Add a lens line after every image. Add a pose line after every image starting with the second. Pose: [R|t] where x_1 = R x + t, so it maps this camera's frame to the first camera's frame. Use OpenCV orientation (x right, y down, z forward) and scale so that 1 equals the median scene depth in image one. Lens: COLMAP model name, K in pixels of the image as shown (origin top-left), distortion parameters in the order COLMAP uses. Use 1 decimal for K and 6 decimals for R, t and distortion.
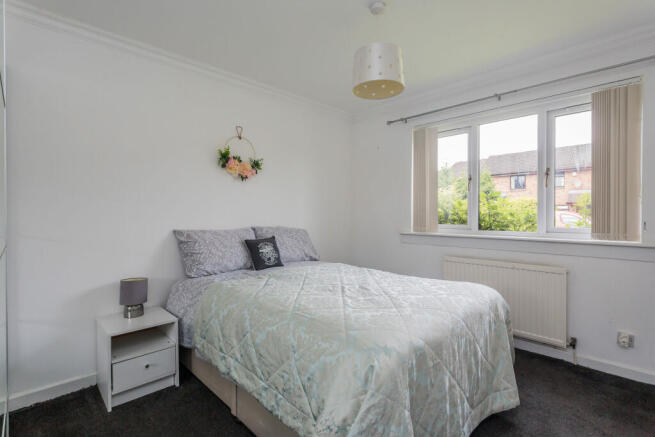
lens RADIAL K [[311.1, 0, 328.5], [0, 311.1, 215.3], [0, 0, 1]] dist [0.001292, -0.000412]
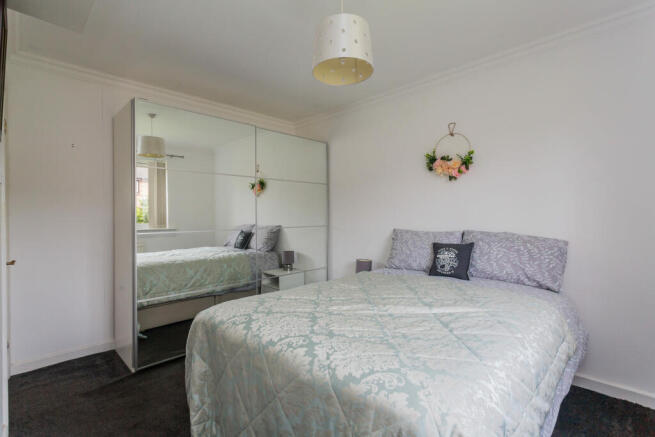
lens RADIAL K [[311.1, 0, 328.5], [0, 311.1, 215.3], [0, 0, 1]] dist [0.001292, -0.000412]
pose [[0.021220, 0.000897, -0.999774, 0.668713], [-0.002440, 0.999997, 0.000845, -0.006071], [0.999772, 0.002422, 0.021222, 0.629778]]
